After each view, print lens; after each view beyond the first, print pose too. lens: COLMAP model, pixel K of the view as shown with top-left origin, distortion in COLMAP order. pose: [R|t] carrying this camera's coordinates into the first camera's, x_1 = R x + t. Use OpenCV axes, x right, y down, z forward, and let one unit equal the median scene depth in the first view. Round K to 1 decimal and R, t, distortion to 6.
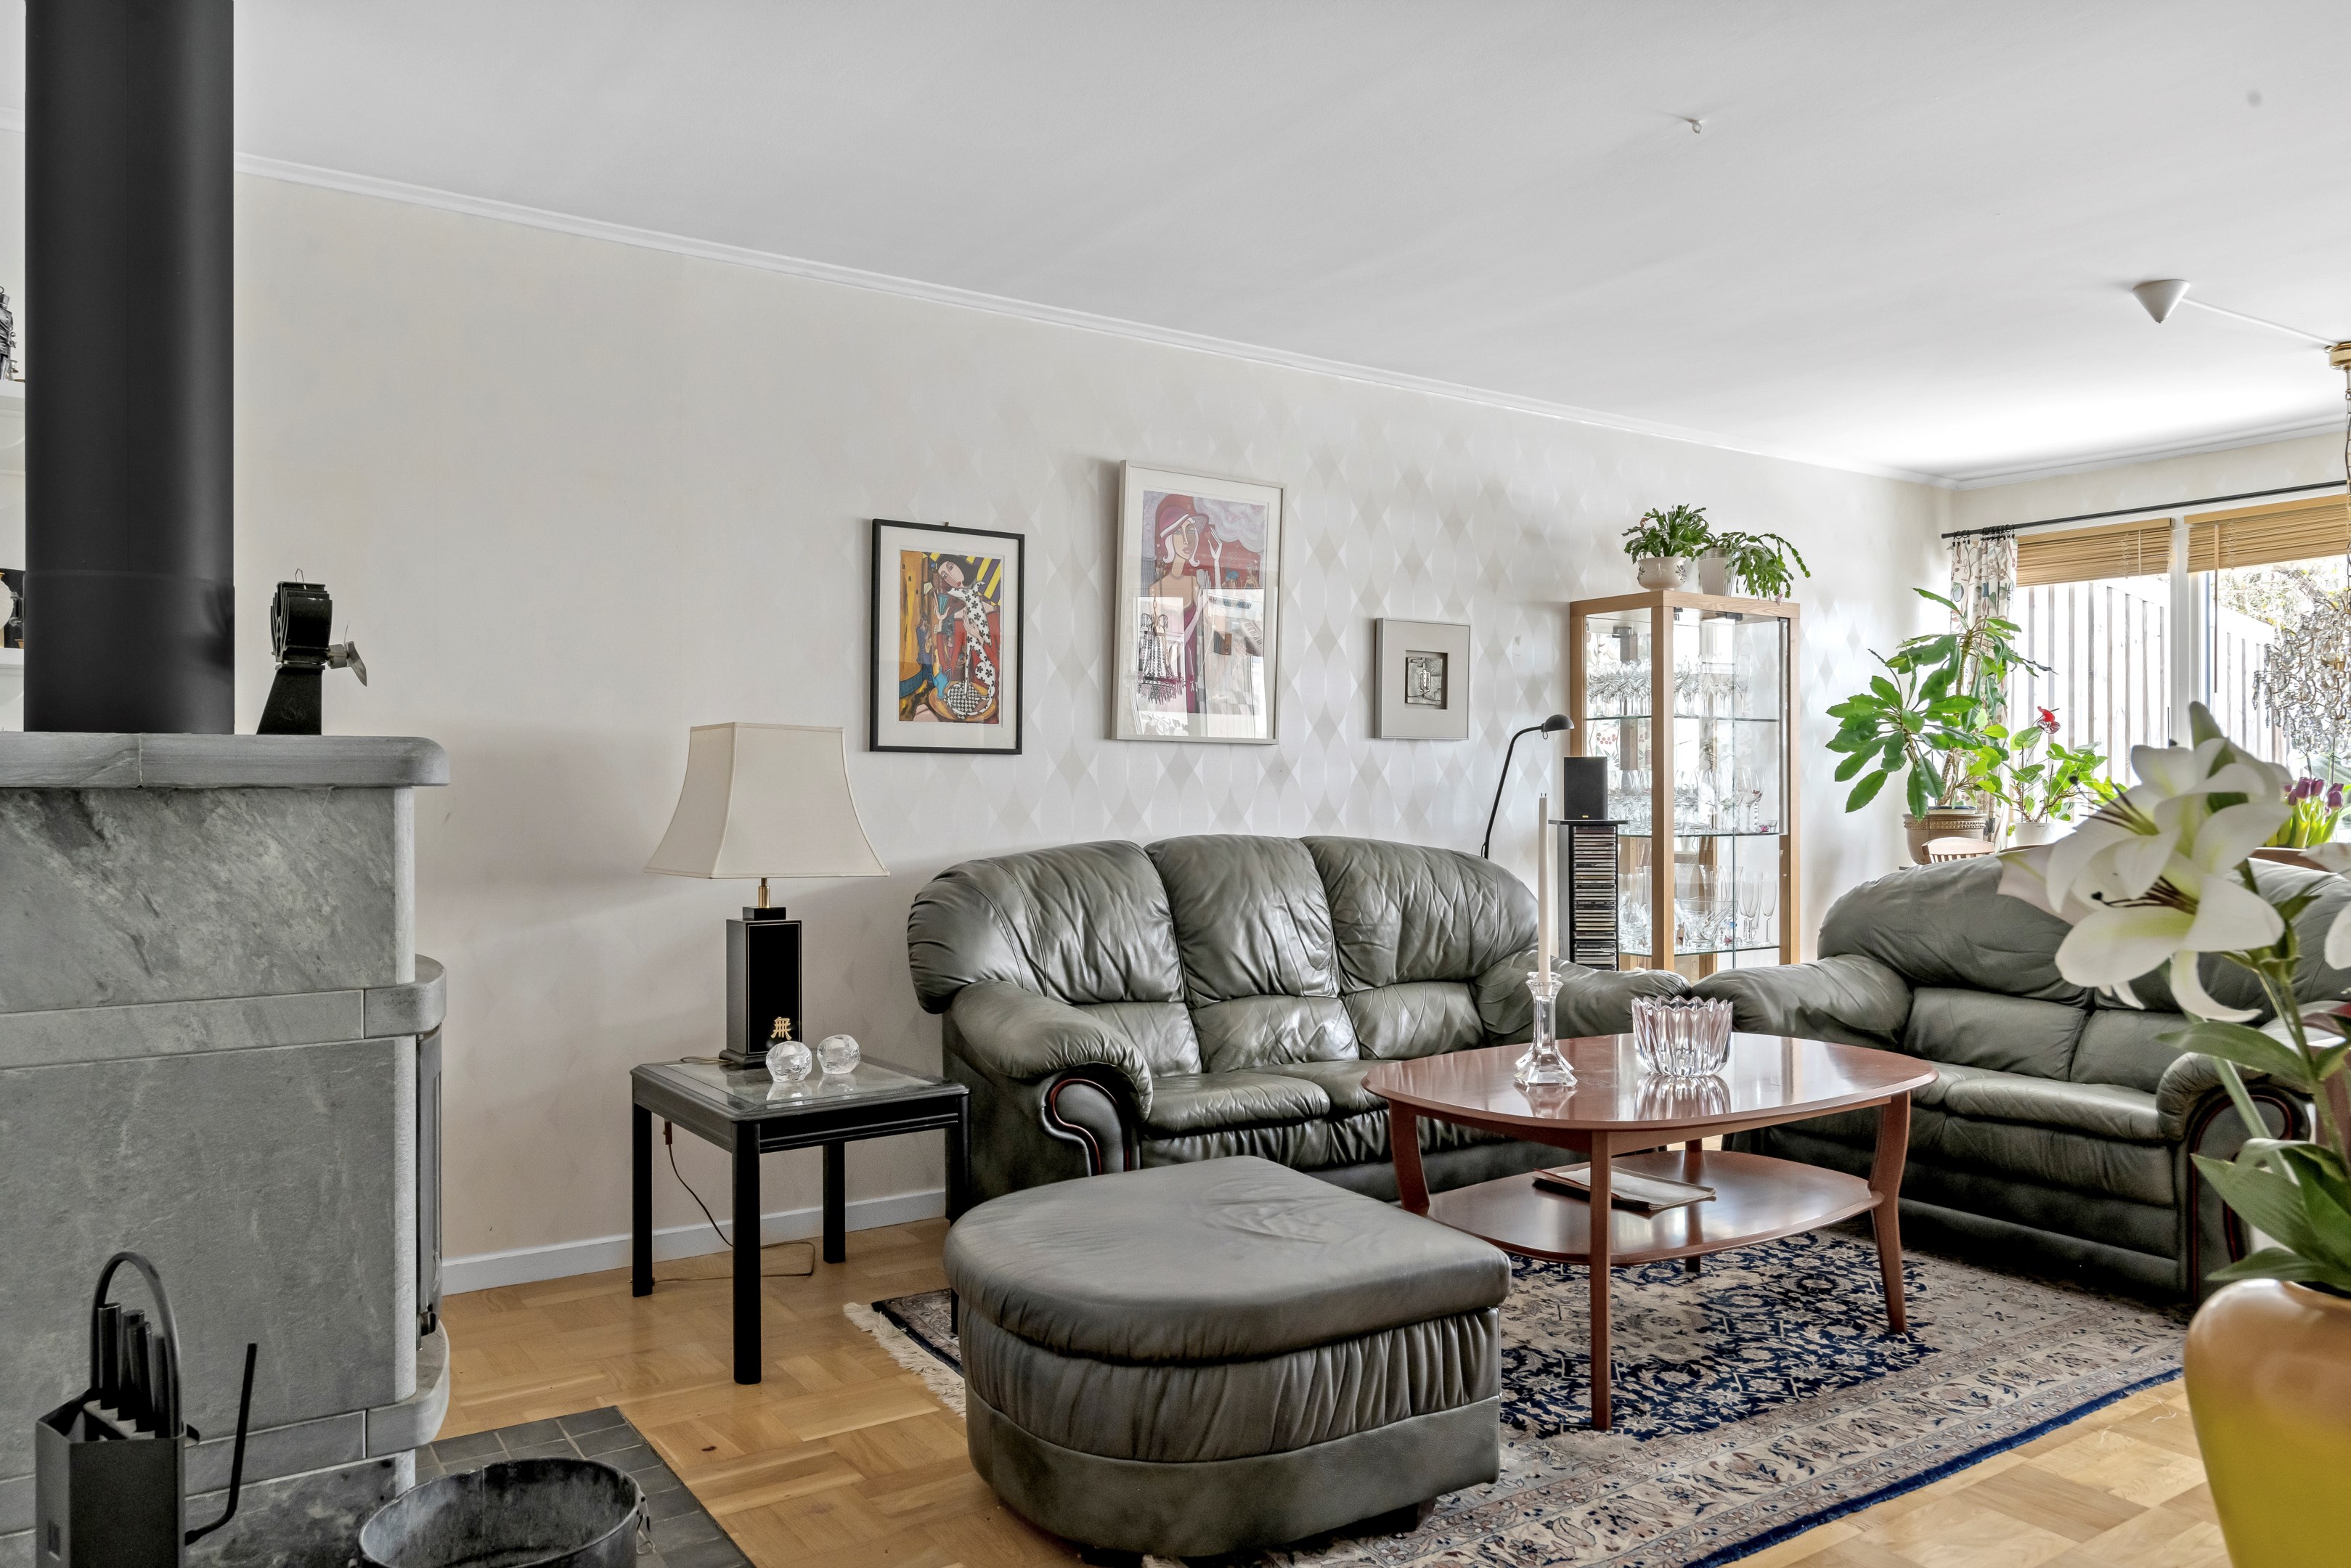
lens RADIAL K [[1618.8, 0, 1177.1], [0, 1618.8, 782.0], [0, 0, 1]] dist [0.006282, -0.006252]
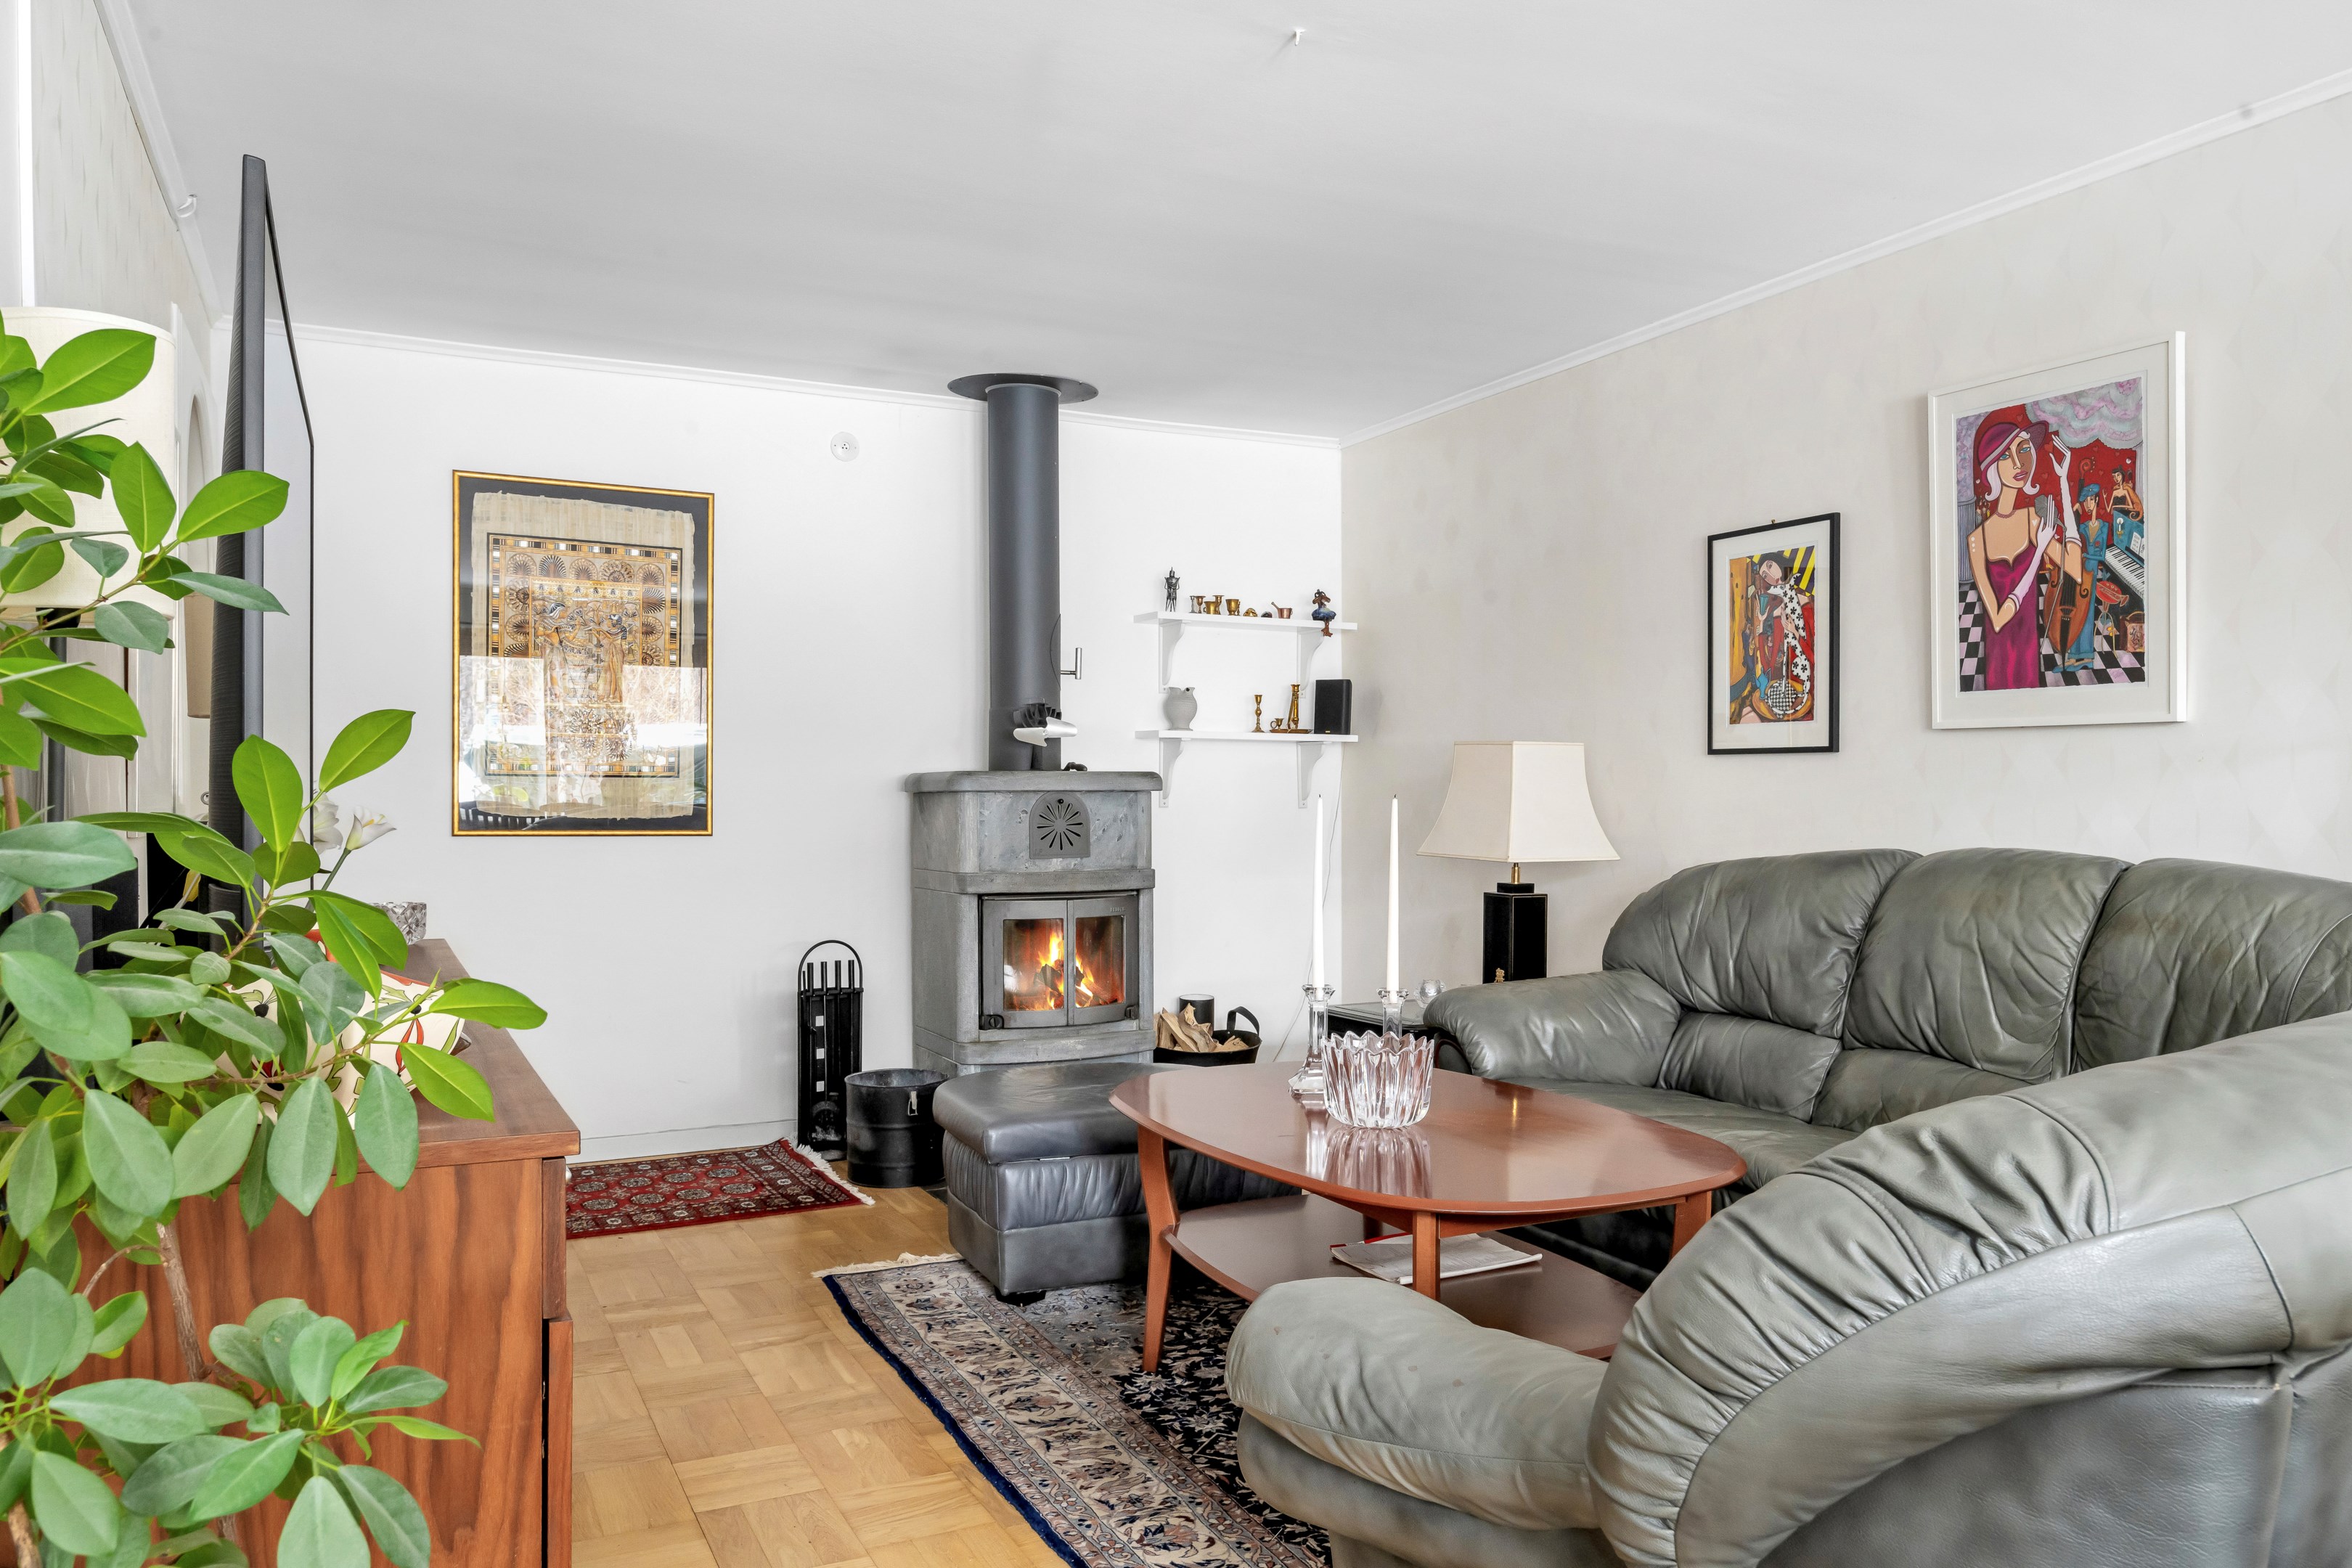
lens RADIAL K [[1620.6, 0, 1180.1], [0, 1620.6, 787.1], [0, 0, 1]] dist [0.011796, 0.001858]
pose [[-0.123535, -0.009705, -0.992293, 0.885882], [-0.005446, 0.999944, -0.009102, 0.013599], [0.992325, 0.004280, -0.123581, 0.764181]]
